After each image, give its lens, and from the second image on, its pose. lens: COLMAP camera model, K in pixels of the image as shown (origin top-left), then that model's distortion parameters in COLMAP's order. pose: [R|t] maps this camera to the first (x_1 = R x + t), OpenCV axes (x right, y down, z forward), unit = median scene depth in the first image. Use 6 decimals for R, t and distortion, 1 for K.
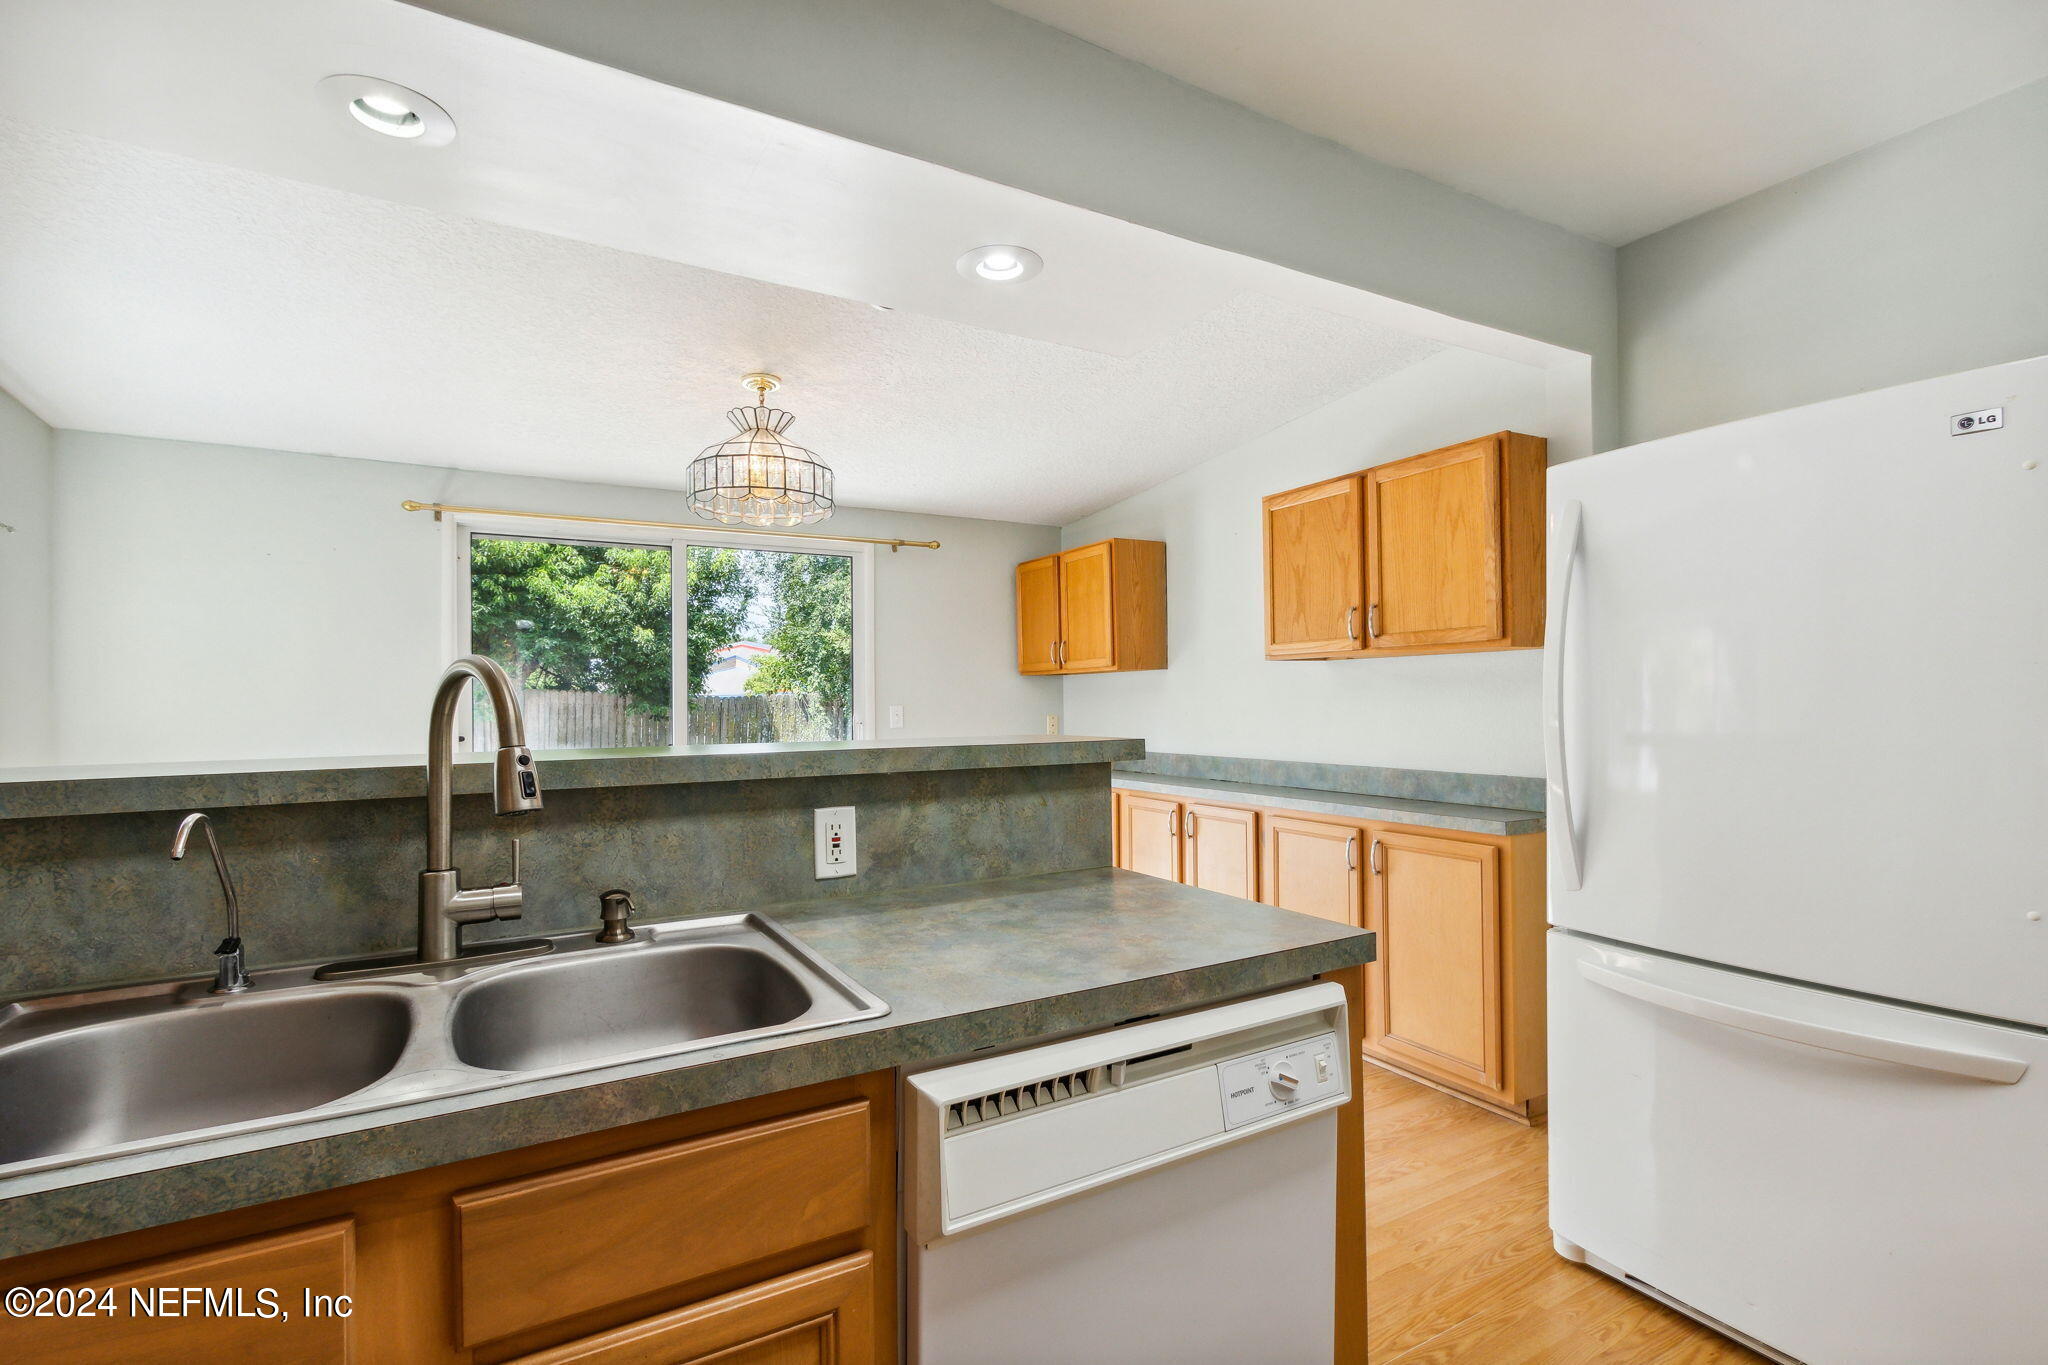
lens RADIAL K [[951.1, 0, 1021.5], [0, 951.1, 689.0], [0, 0, 1]] dist [0.003506, -0.001841]
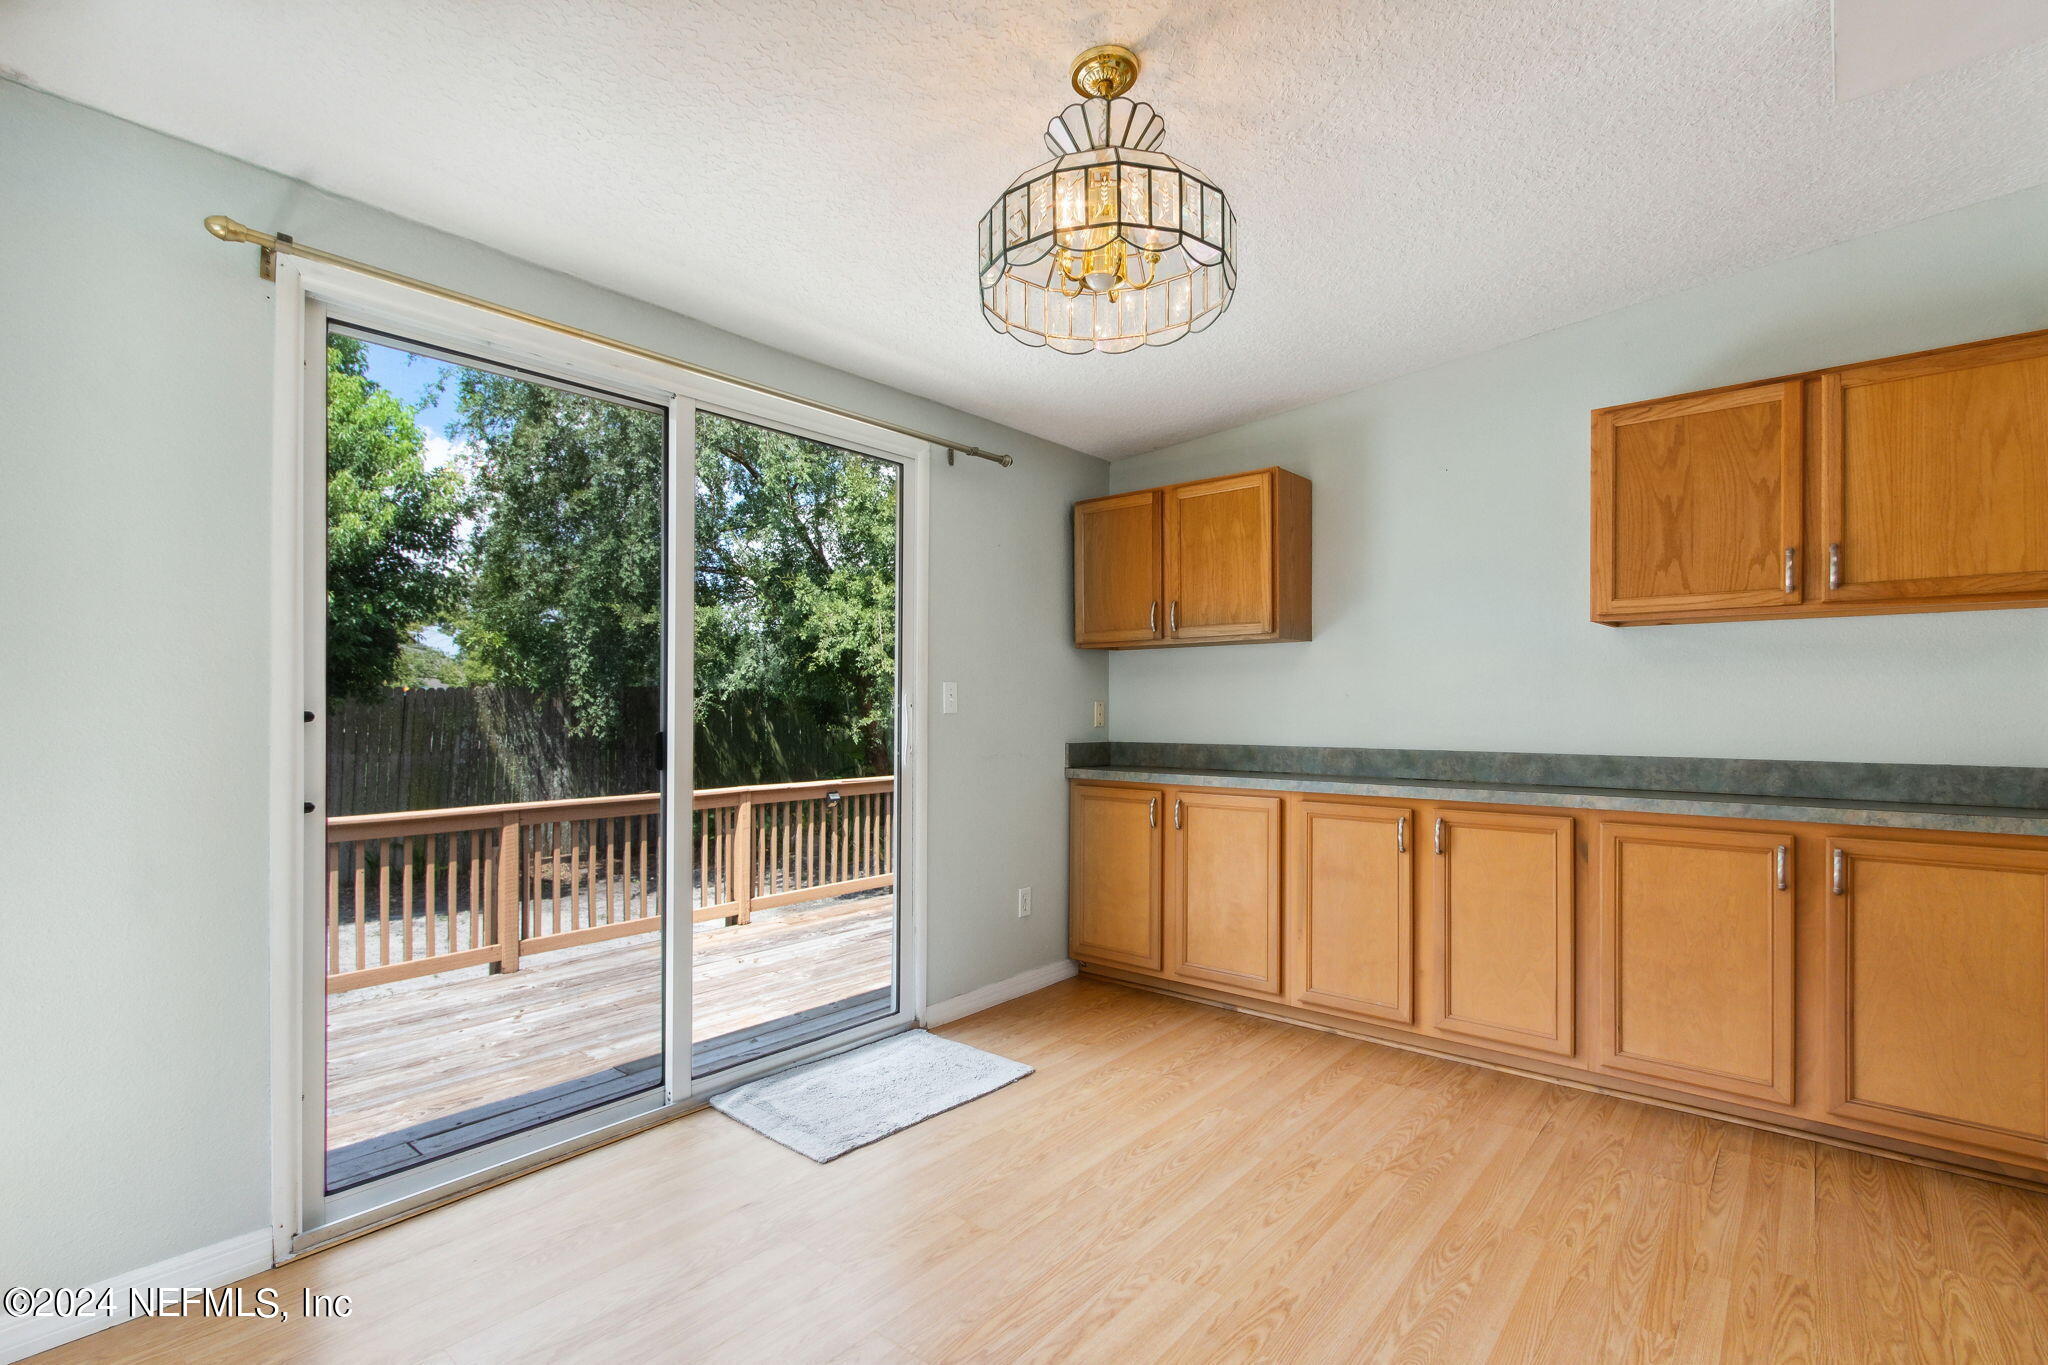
lens RADIAL K [[951.1, 0, 1016.6], [0, 951.1, 699.6], [0, 0, 1]] dist [0.003506, -0.001841]
pose [[0.939880, 0.011624, 0.341308, -0.459789], [-0.013191, 0.999910, 0.002272, 0.038903], [-0.341251, -0.006638, 0.939949, 0.446489]]
